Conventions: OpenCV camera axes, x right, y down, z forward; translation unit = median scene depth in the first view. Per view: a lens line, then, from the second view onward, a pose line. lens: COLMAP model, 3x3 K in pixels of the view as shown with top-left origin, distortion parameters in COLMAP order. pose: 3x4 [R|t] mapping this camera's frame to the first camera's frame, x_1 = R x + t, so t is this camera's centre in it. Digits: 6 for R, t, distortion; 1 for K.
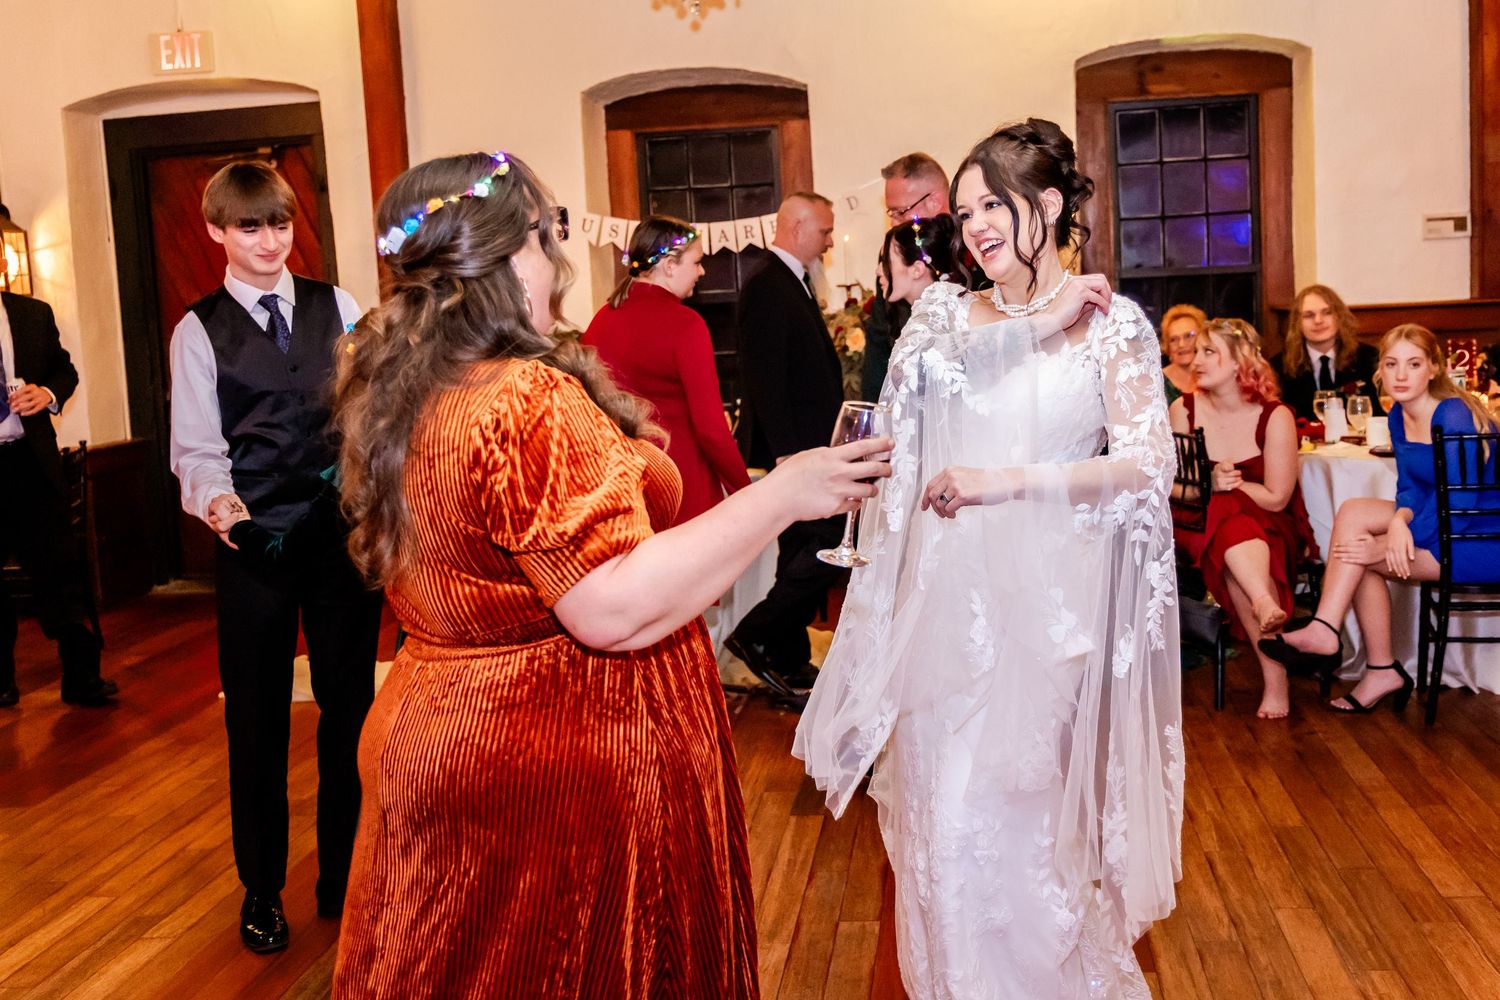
lens RADIAL K [[1787.4, 0, 822.0], [0, 1787.4, 468.0], [0, 0, 1]] dist [0.022933, 0.000000]
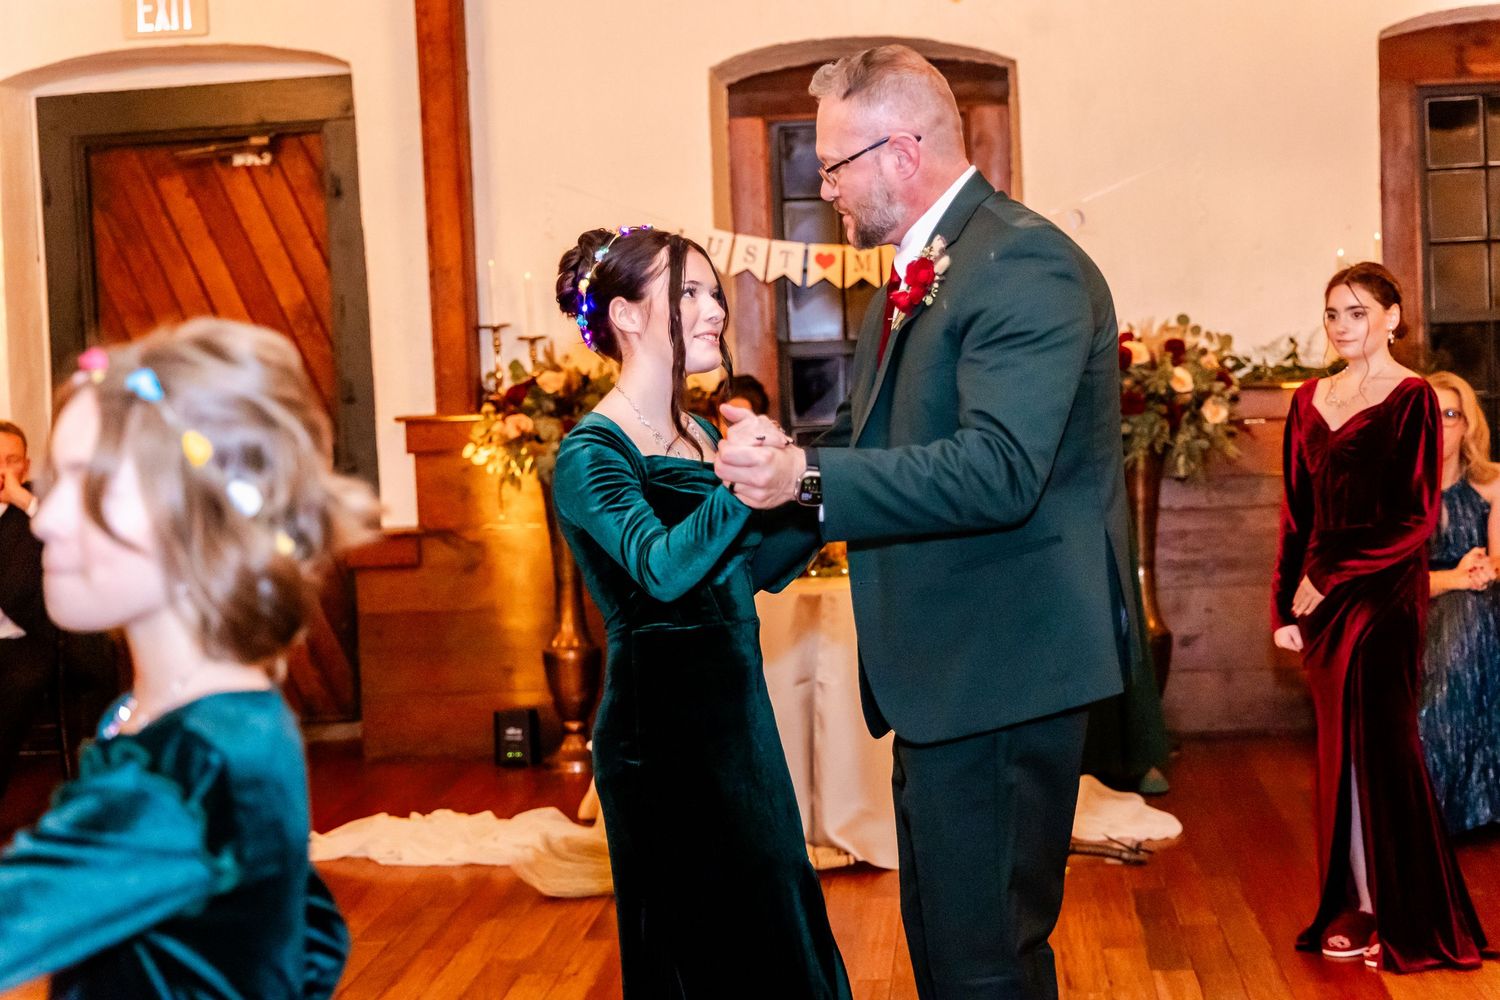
lens RADIAL K [[3000.1, 0, 729.7], [0, 3000.1, 504.7], [0, 0, 1]] dist [0.050600, 0.000000]
pose [[0.999867, 0.007289, 0.014583, -0.141236], [-0.006604, 0.998898, -0.046472, 0.028451], [-0.014906, 0.046370, 0.998813, -0.231726]]
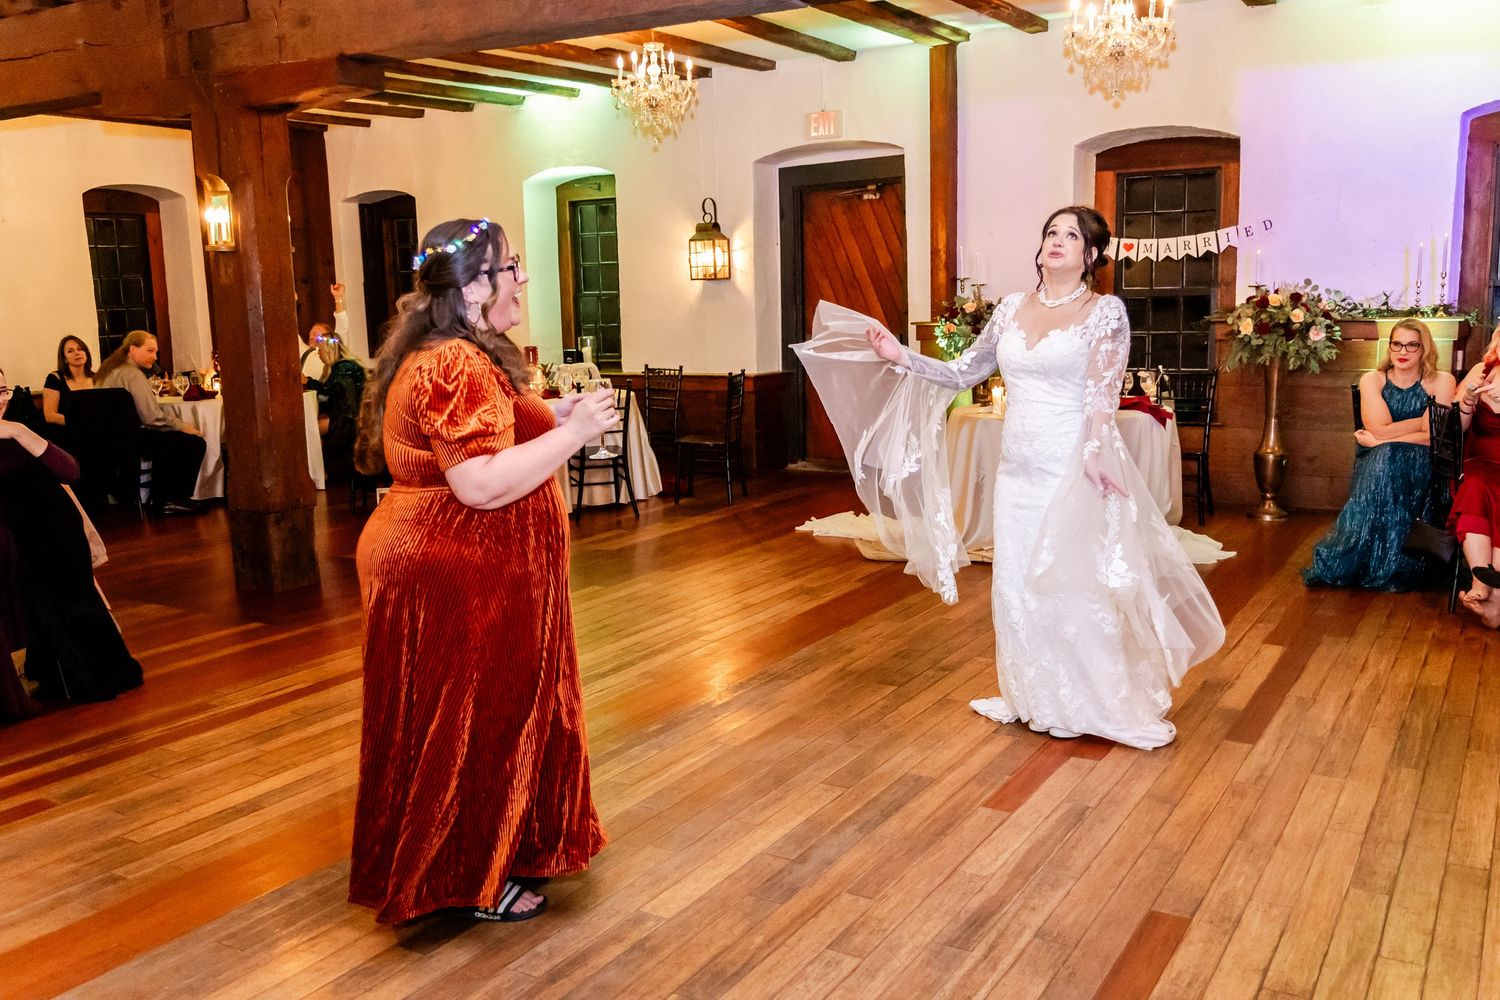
lens RADIAL K [[1362.9, 0, 738.7], [0, 1362.9, 504.1], [0, 0, 1]] dist [0.000244, 0.027454]
pose [[0.892022, 0.098485, -0.441132, 0.134542], [-0.068956, 0.994201, 0.082525, 0.004512], [0.446701, -0.043195, 0.893640, -0.110316]]
